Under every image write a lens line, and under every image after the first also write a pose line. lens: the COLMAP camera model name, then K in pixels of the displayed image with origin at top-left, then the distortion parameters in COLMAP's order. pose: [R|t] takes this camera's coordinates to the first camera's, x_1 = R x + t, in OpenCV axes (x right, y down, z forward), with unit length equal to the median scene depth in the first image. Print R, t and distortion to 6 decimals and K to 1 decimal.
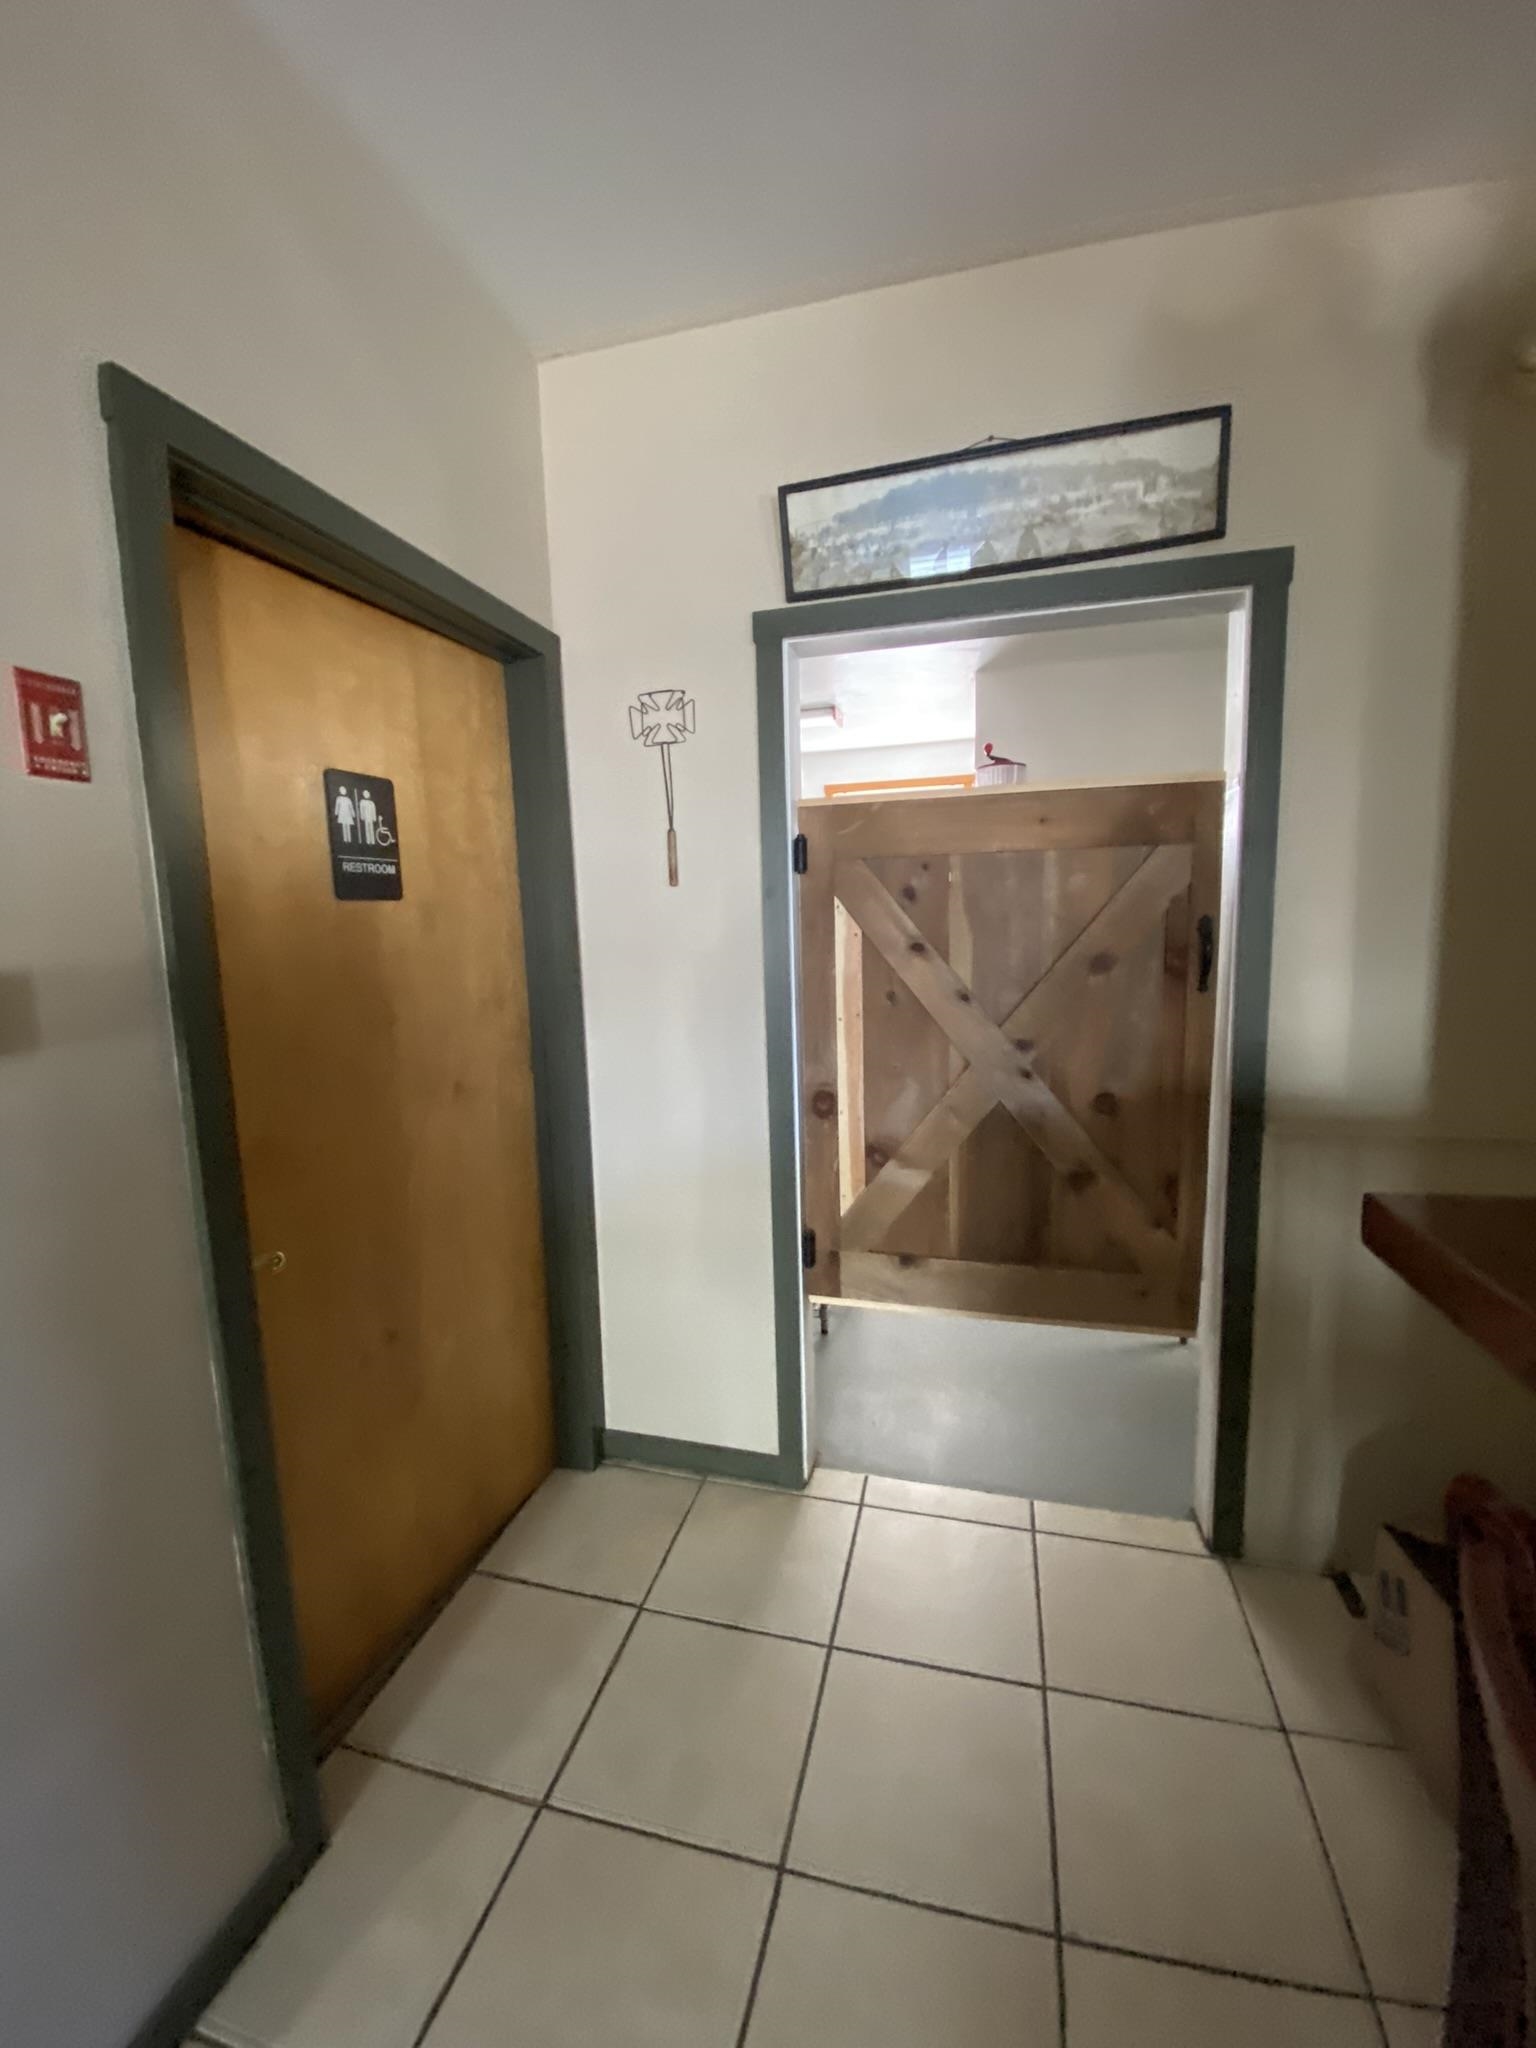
lens RADIAL K [[828.2, 0, 764.8], [0, 828.2, 1014.1], [0, 0, 1]] dist [0.012850, -0.018537]
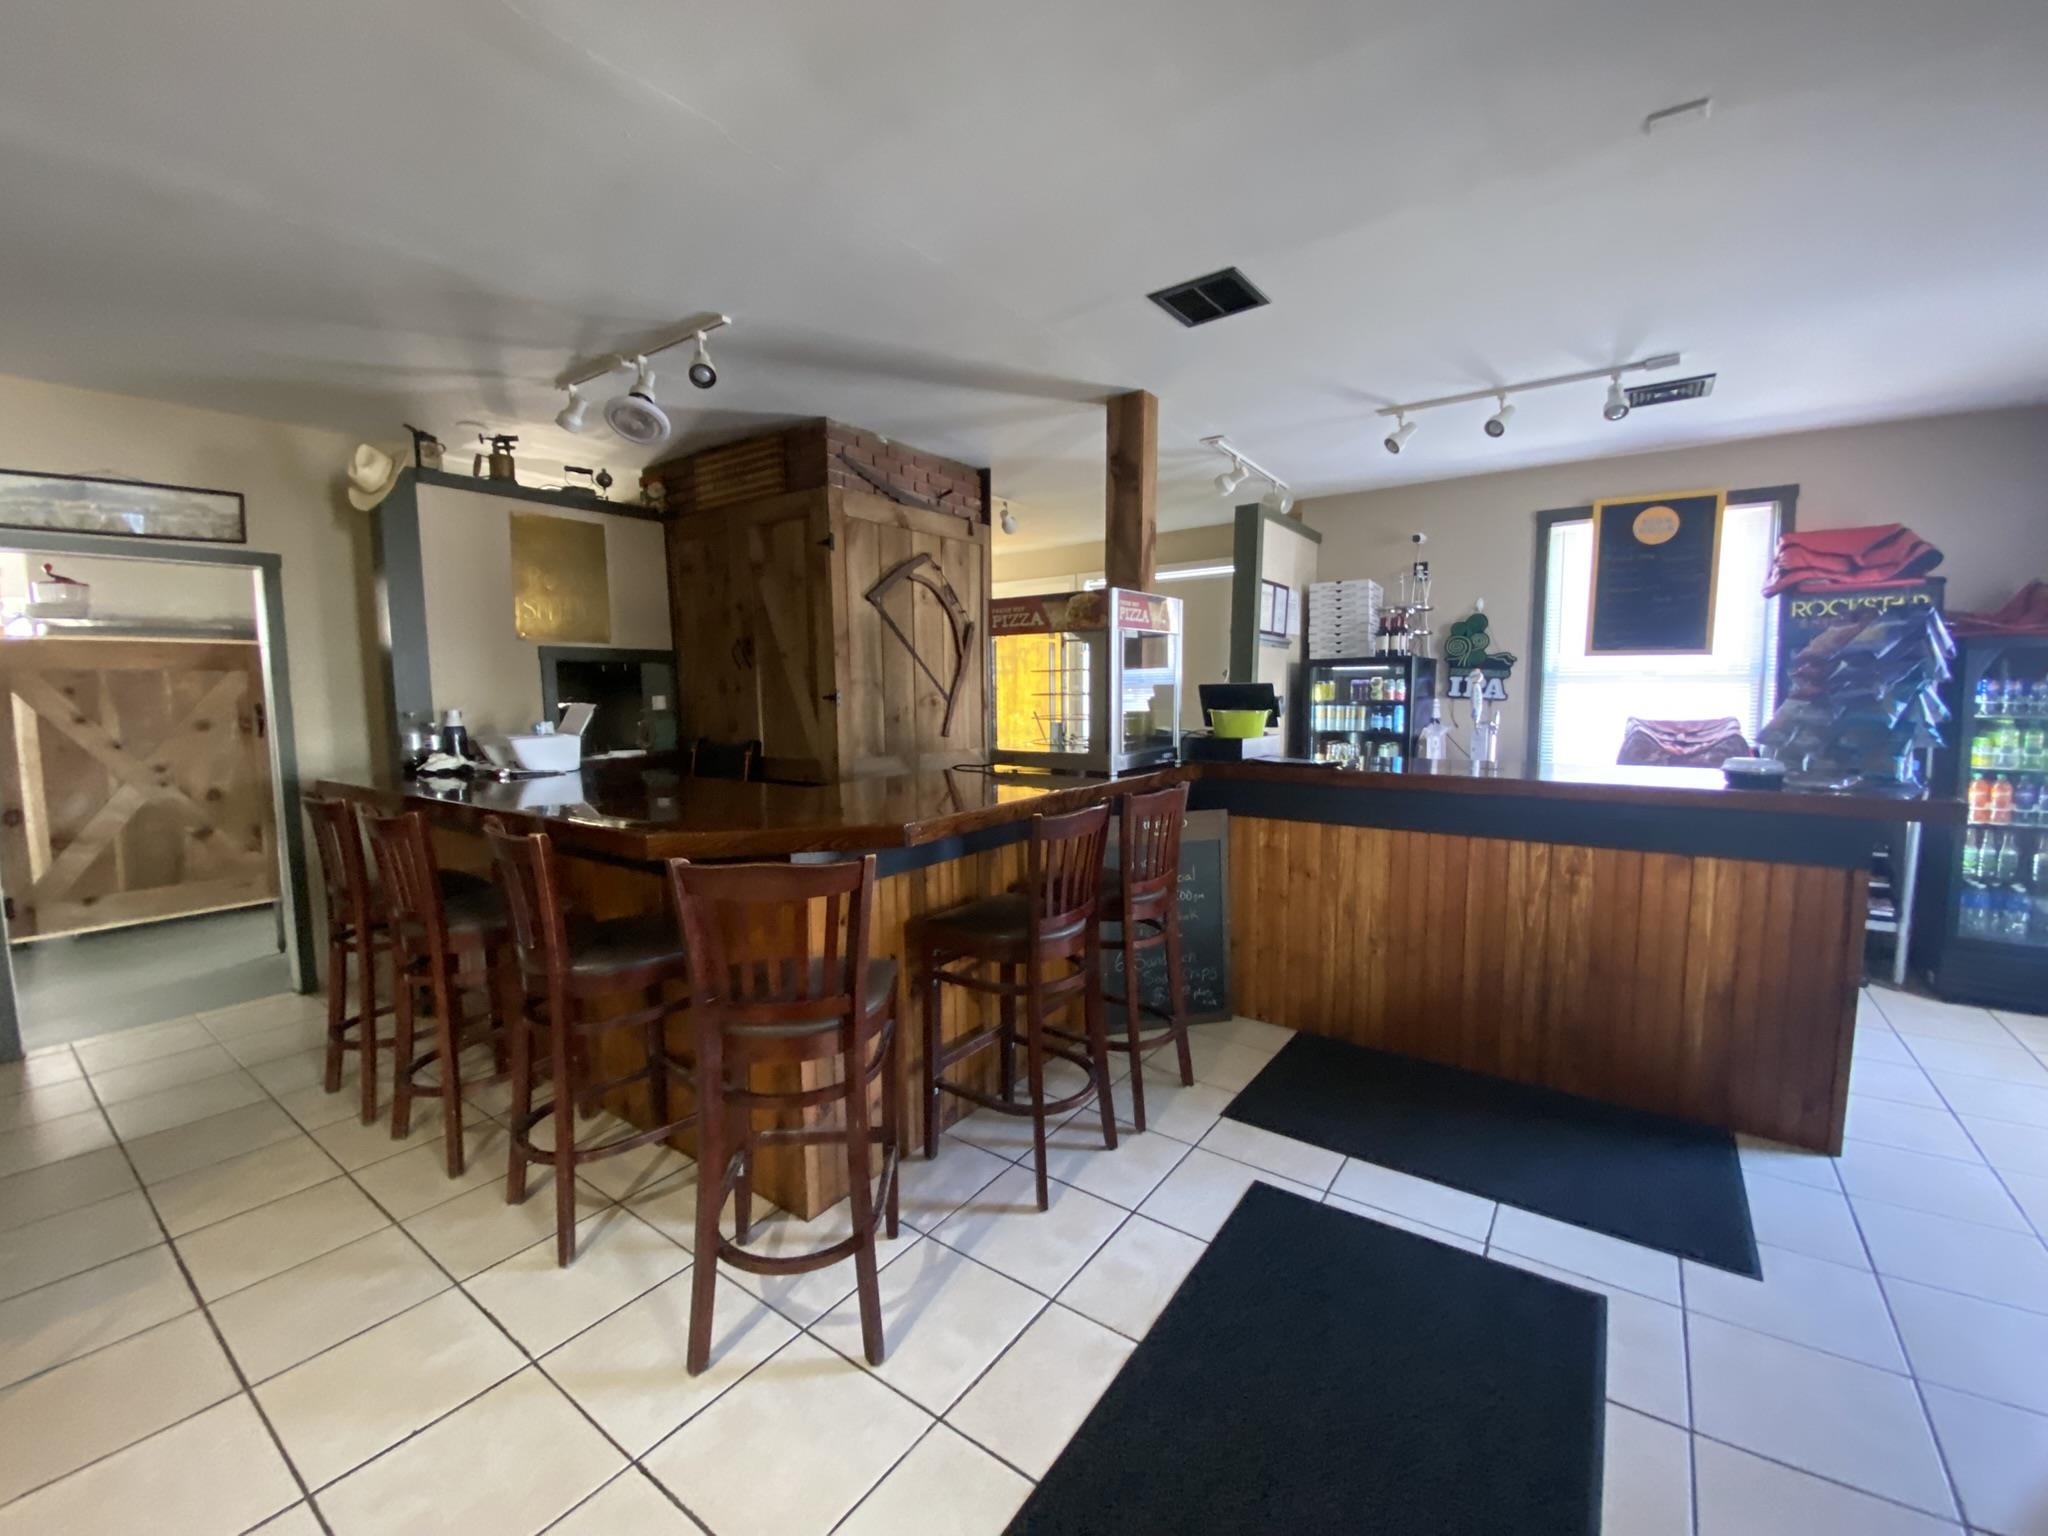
lens RADIAL K [[828.2, 0, 1012.8], [0, 828.2, 771.0], [0, 0, 1]] dist [0.012850, -0.018537]
pose [[0.365210, -0.066036, 0.928580, -0.751398], [0.116313, 0.992901, 0.024864, 0.228017], [-0.923630, 0.098925, 0.370299, -1.571196]]
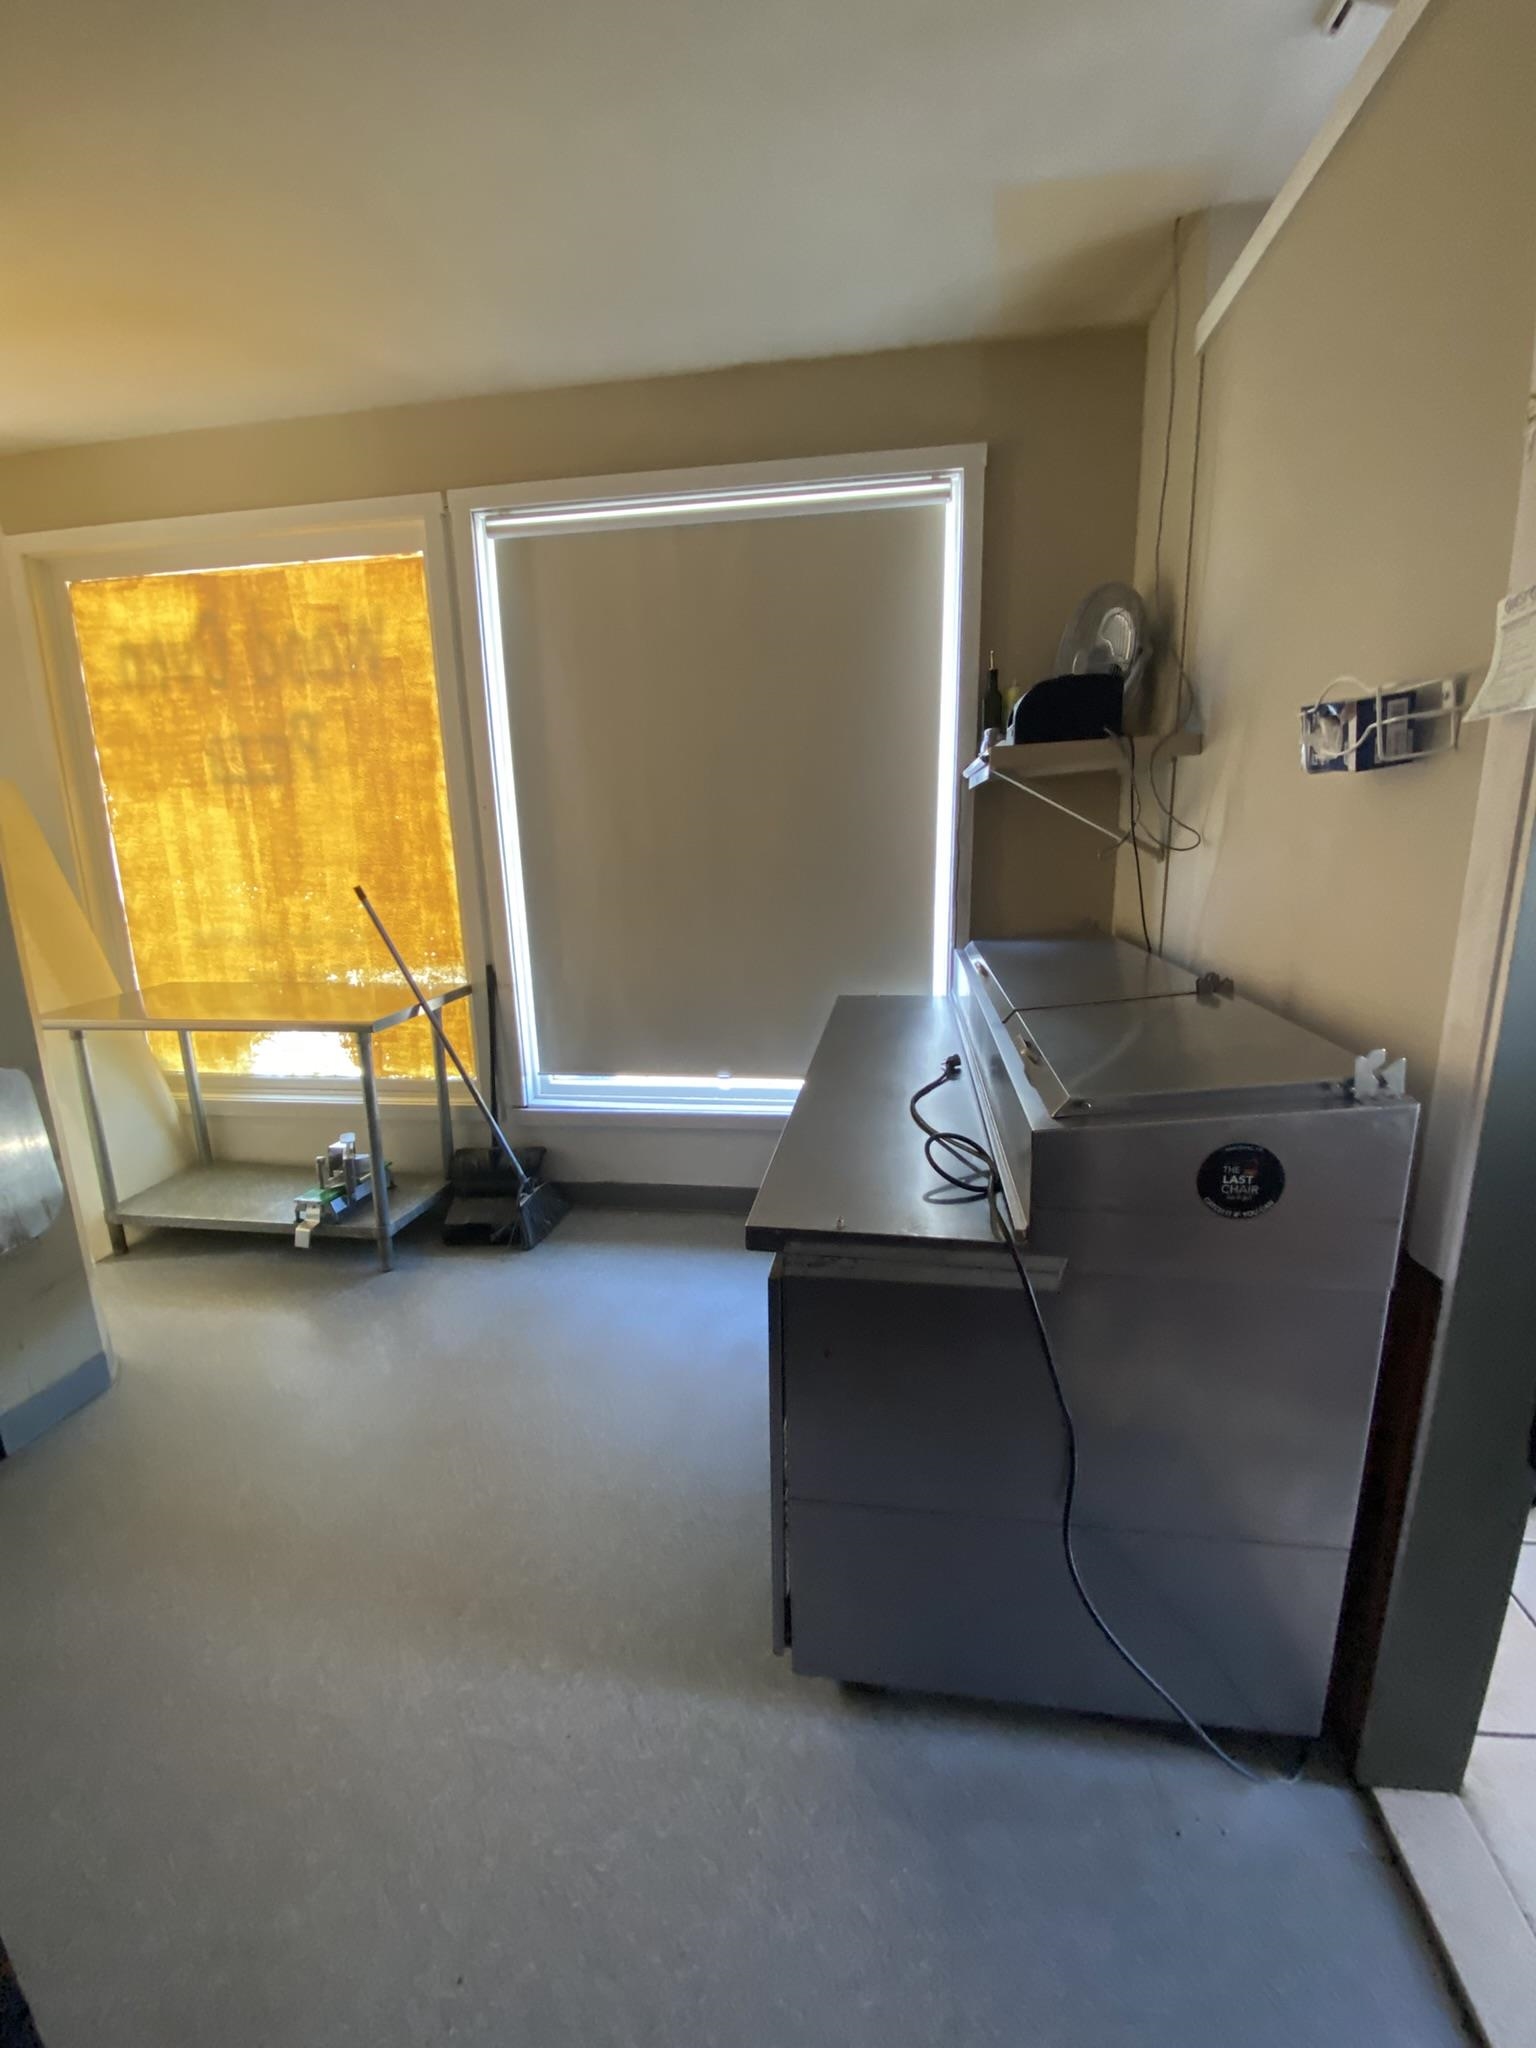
lens RADIAL K [[828.2, 0, 764.8], [0, 828.2, 1014.1], [0, 0, 1]] dist [0.012850, -0.018537]
pose [[-0.115847, -0.177490, 0.977280, 1.483197], [0.151022, 0.969318, 0.193946, 0.098681], [-0.981719, 0.170059, -0.085488, -0.748730]]
